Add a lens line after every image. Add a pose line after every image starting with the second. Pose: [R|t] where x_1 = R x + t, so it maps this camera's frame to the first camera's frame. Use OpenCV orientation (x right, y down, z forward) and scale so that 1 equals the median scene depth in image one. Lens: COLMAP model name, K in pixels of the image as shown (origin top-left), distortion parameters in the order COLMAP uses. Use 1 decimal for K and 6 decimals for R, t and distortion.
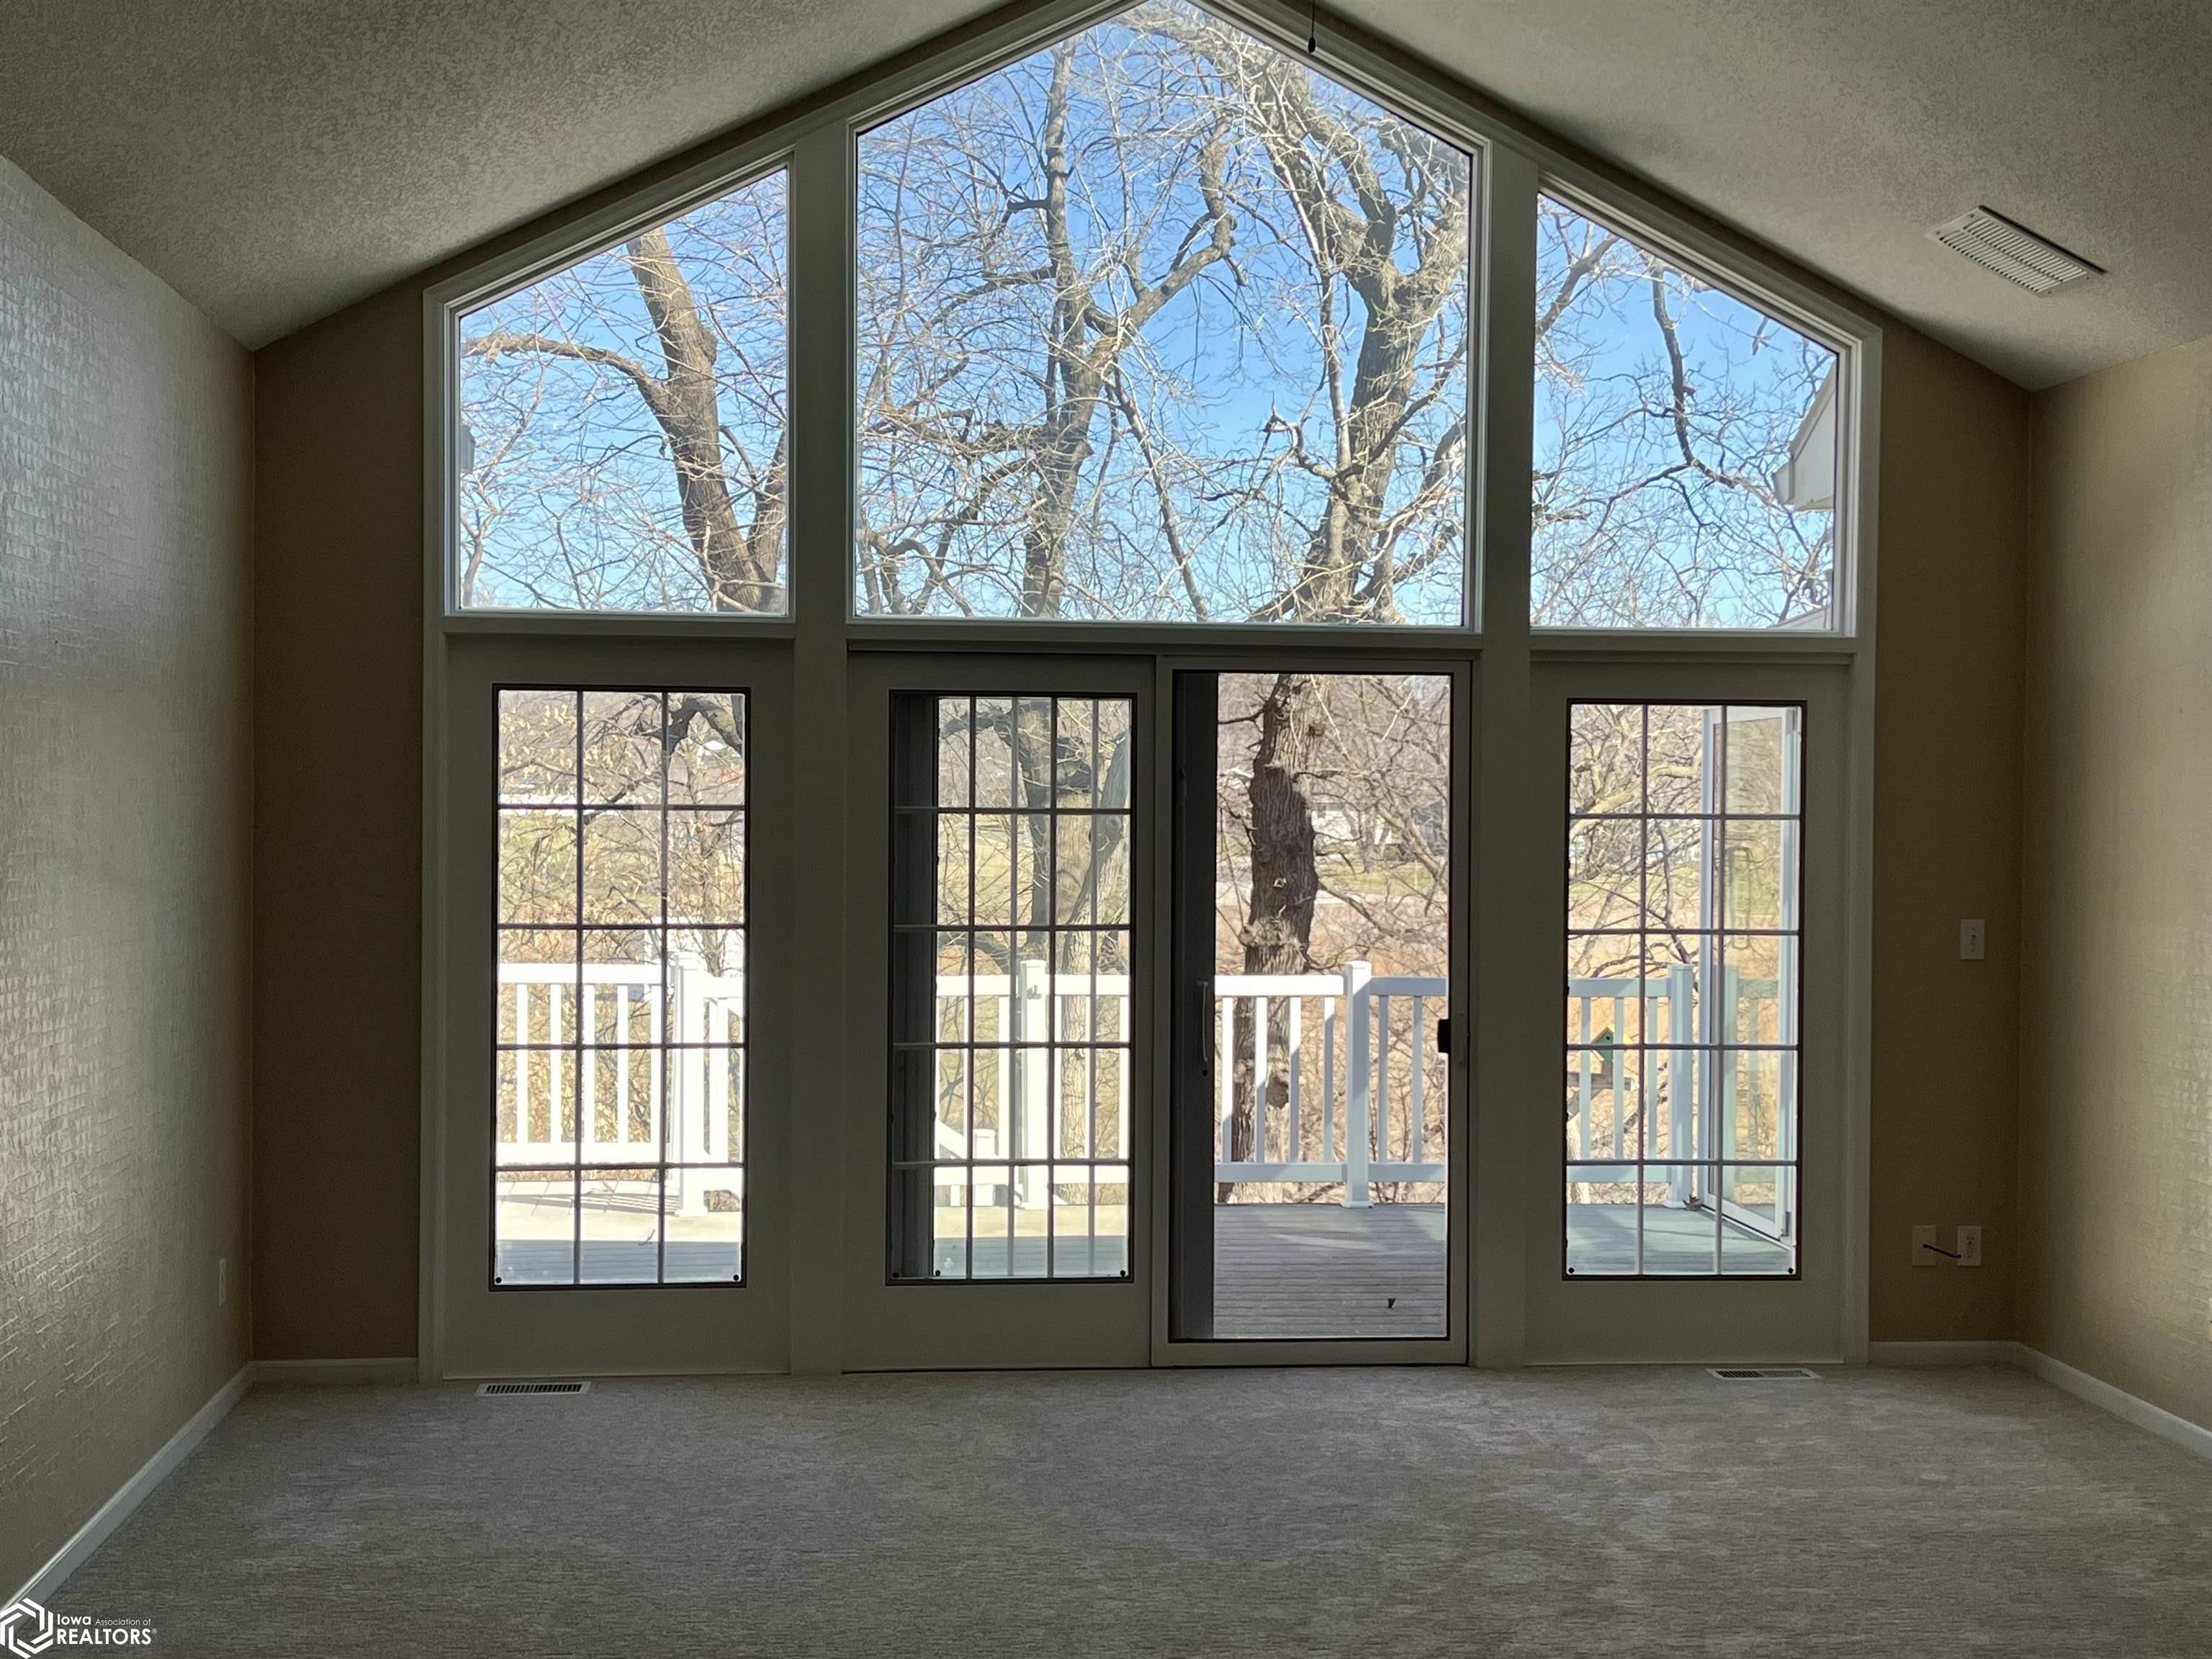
lens RADIAL K [[2863.5, 0, 1106.0], [0, 2863.5, 829.5], [0, 0, 1]] dist [0.140433, -0.468393]
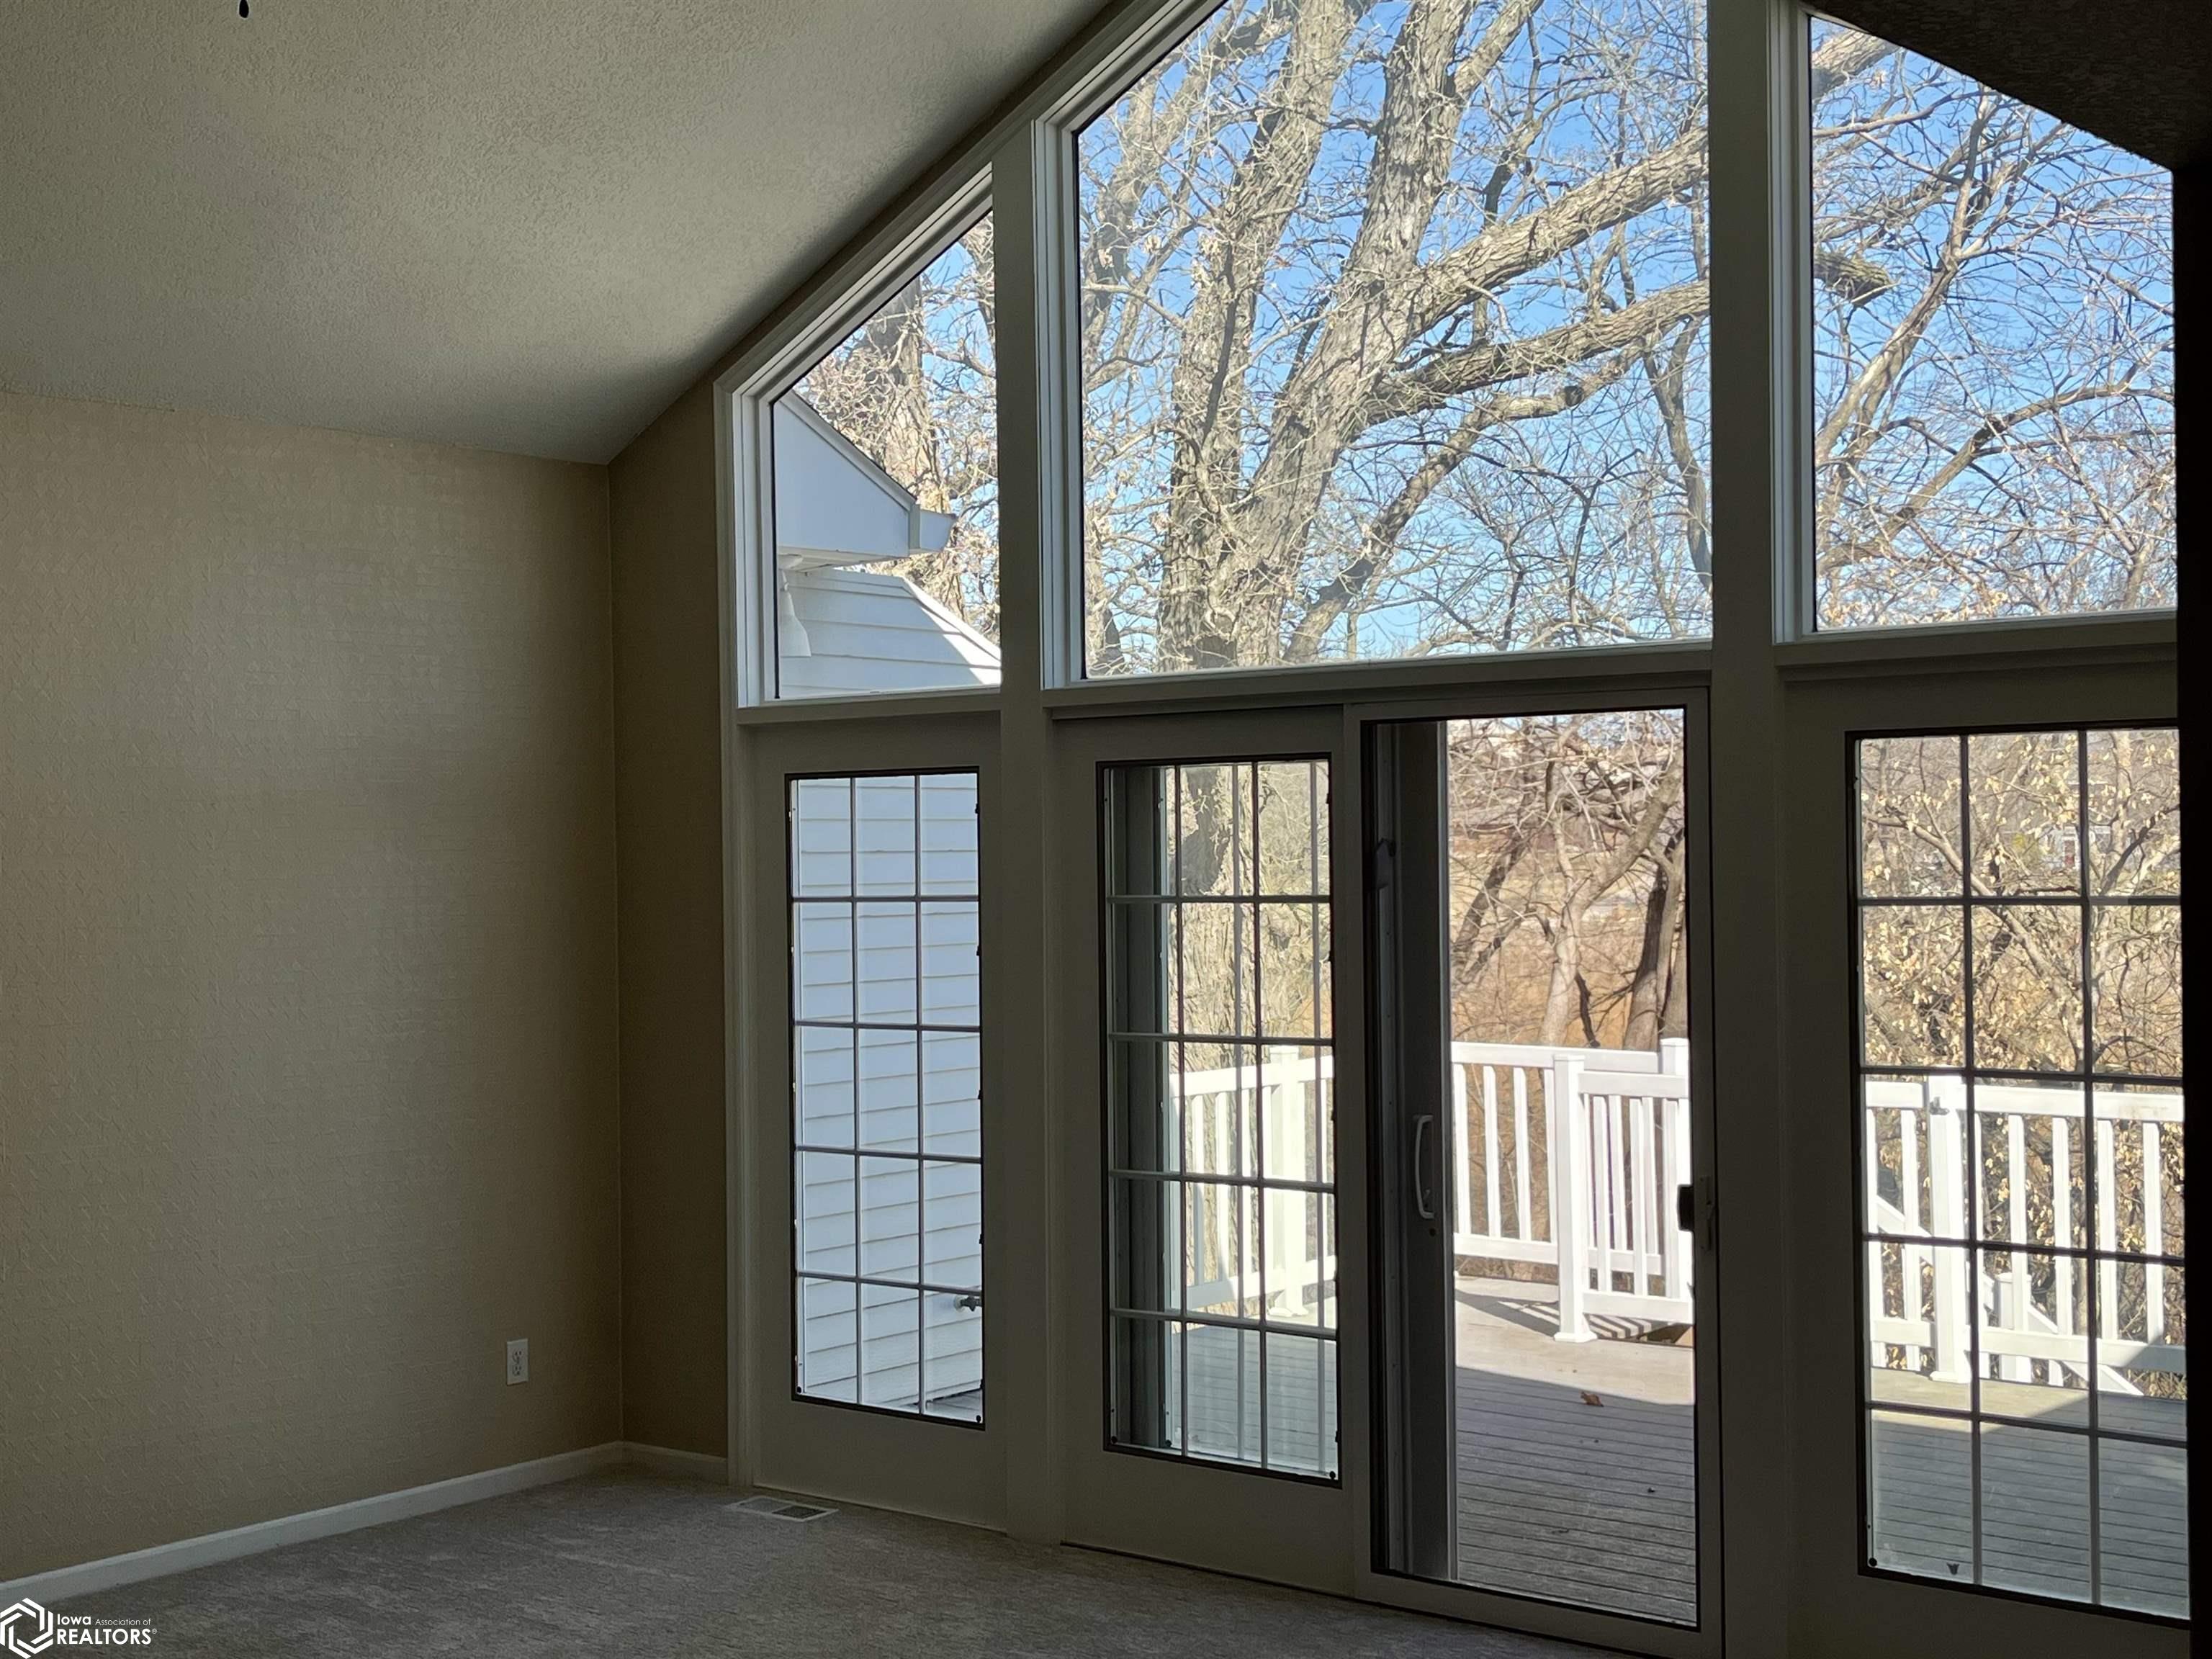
lens RADIAL K [[2805.1, 0, 1174.1], [0, 2805.1, 838.8], [0, 0, 1]] dist [0.166207, -0.524190]
pose [[0.700987, -0.020096, -0.712891, 0.548820], [0.014409, 0.999798, -0.014015, -0.013220], [0.713029, -0.000448, 0.701135, 0.418006]]
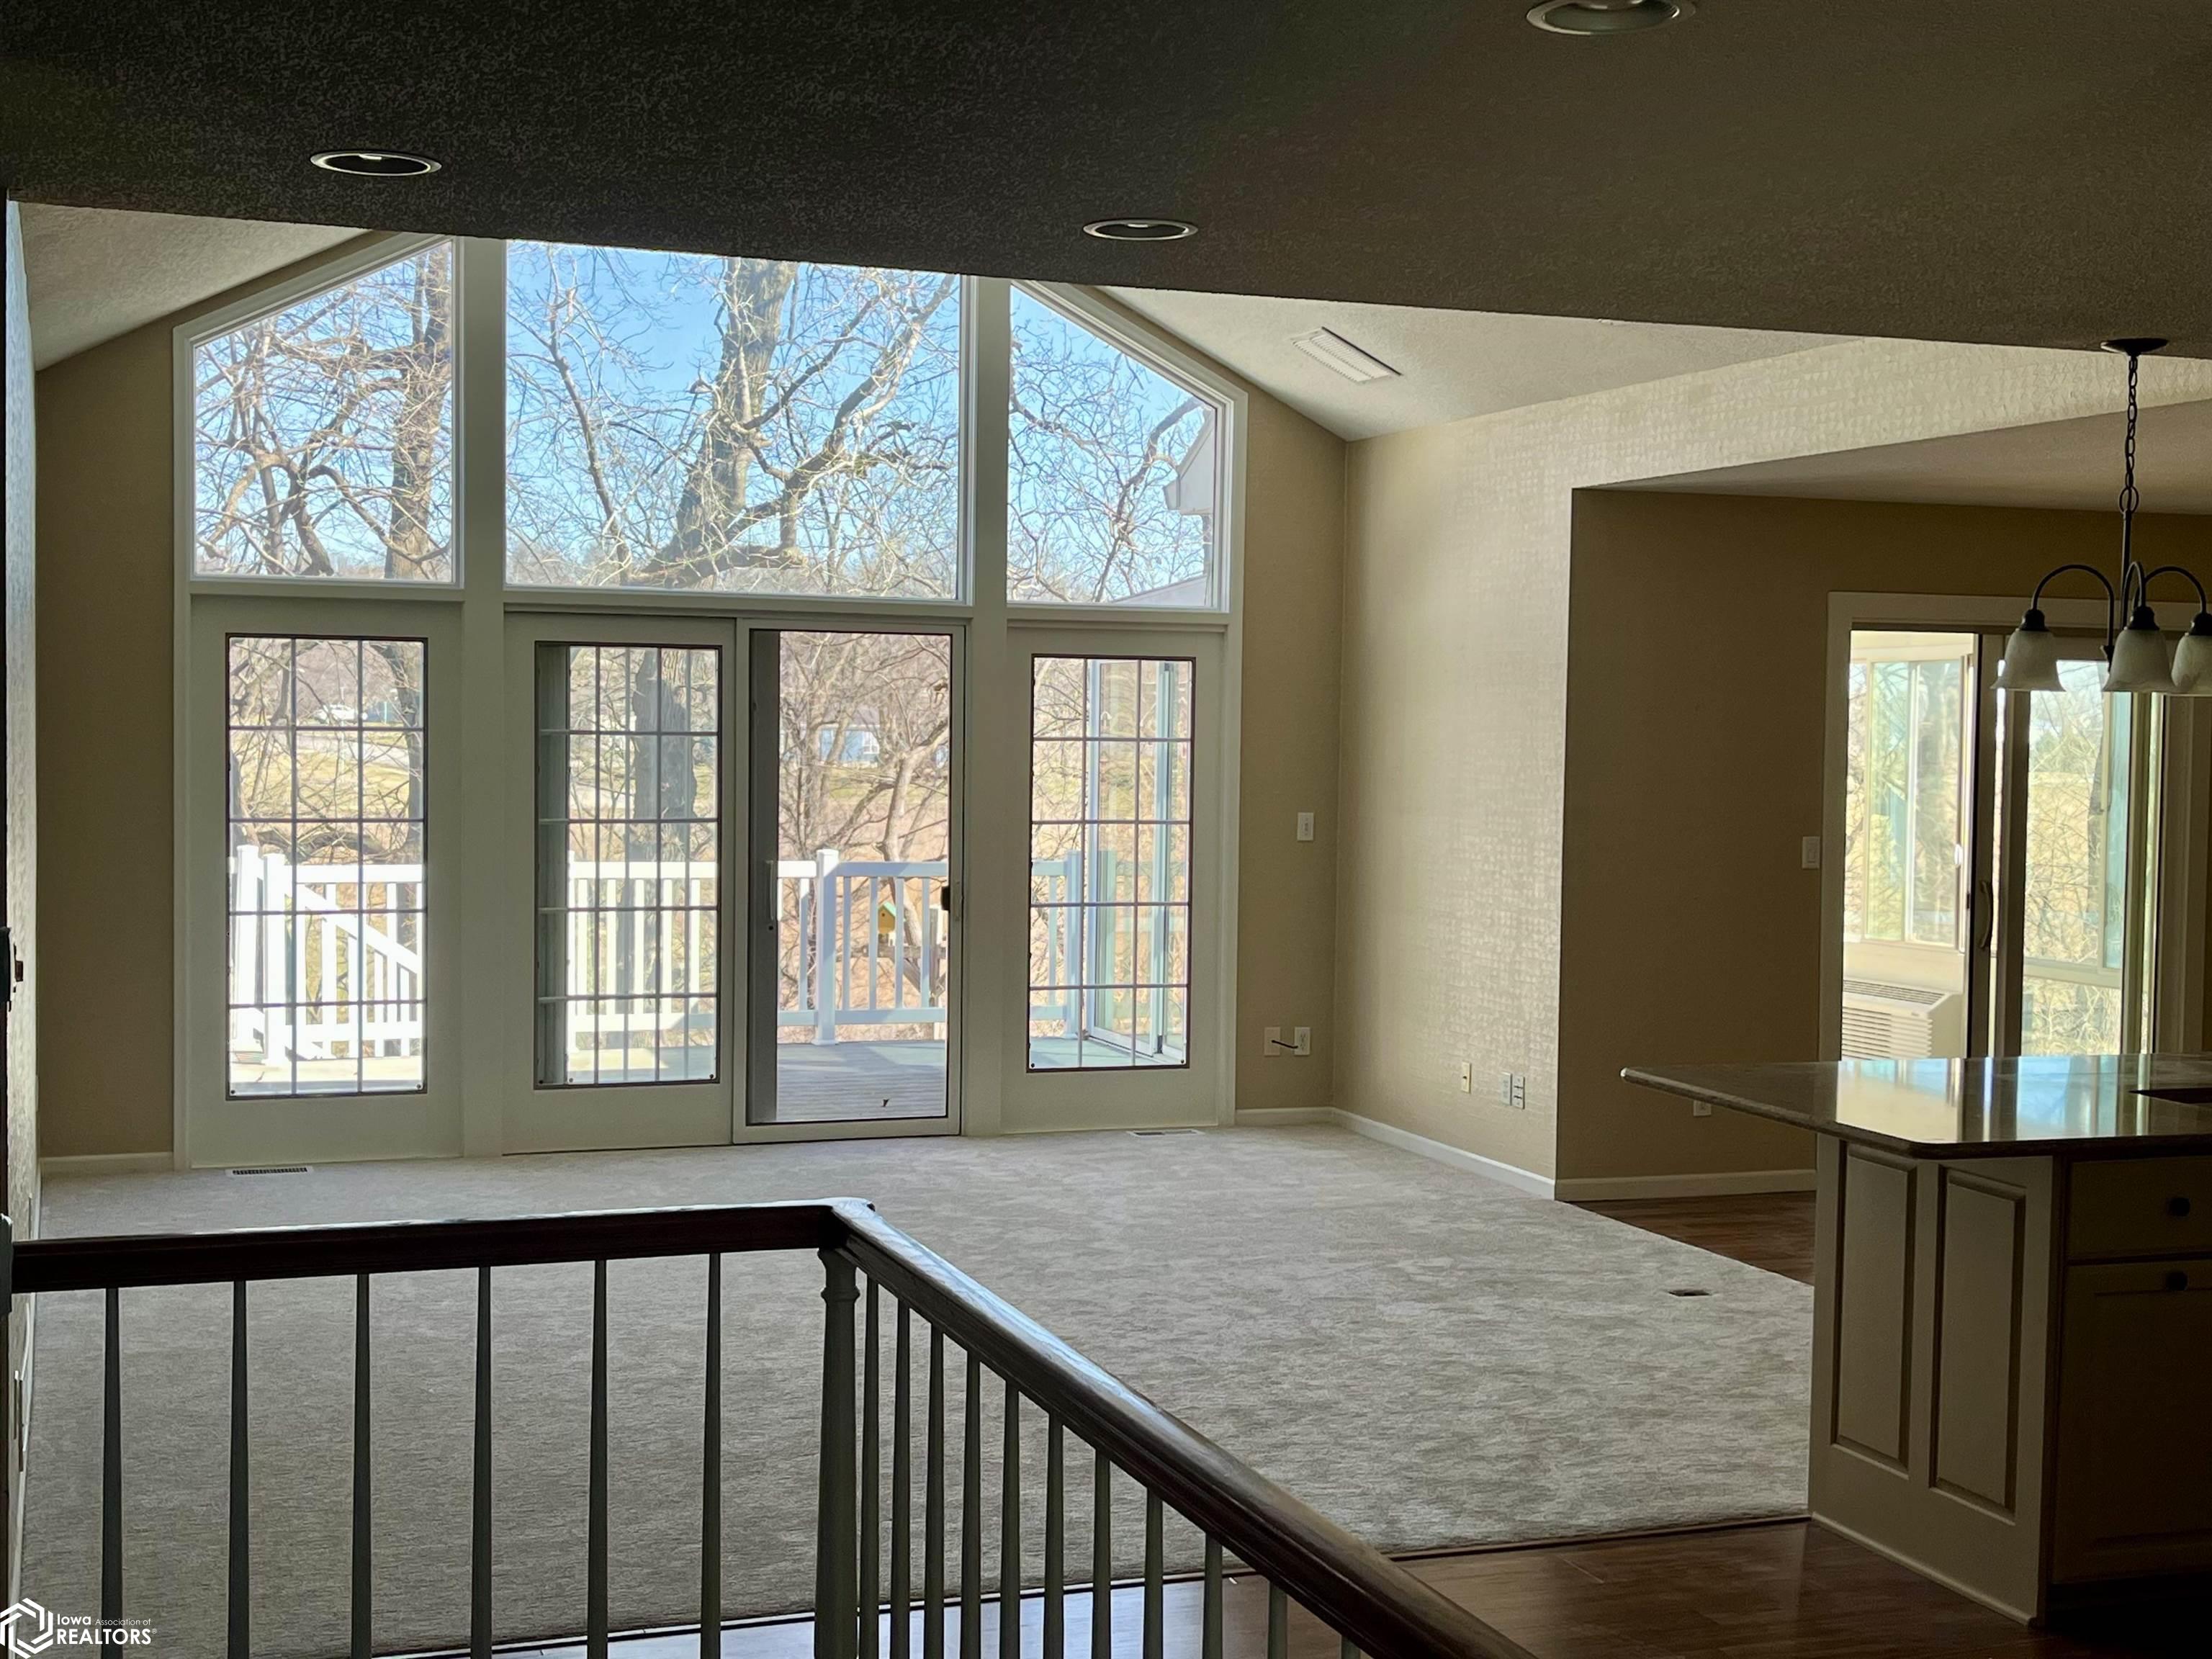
lens RADIAL K [[2826.0, 0, 1150.7], [0, 2826.0, 823.8], [0, 0, 1]] dist [0.141342, -0.461410]
pose [[0.965988, -0.003358, 0.258566, -0.141032], [-0.004895, 0.999499, 0.031270, -0.006990], [-0.258541, -0.031472, 0.965487, -0.342167]]
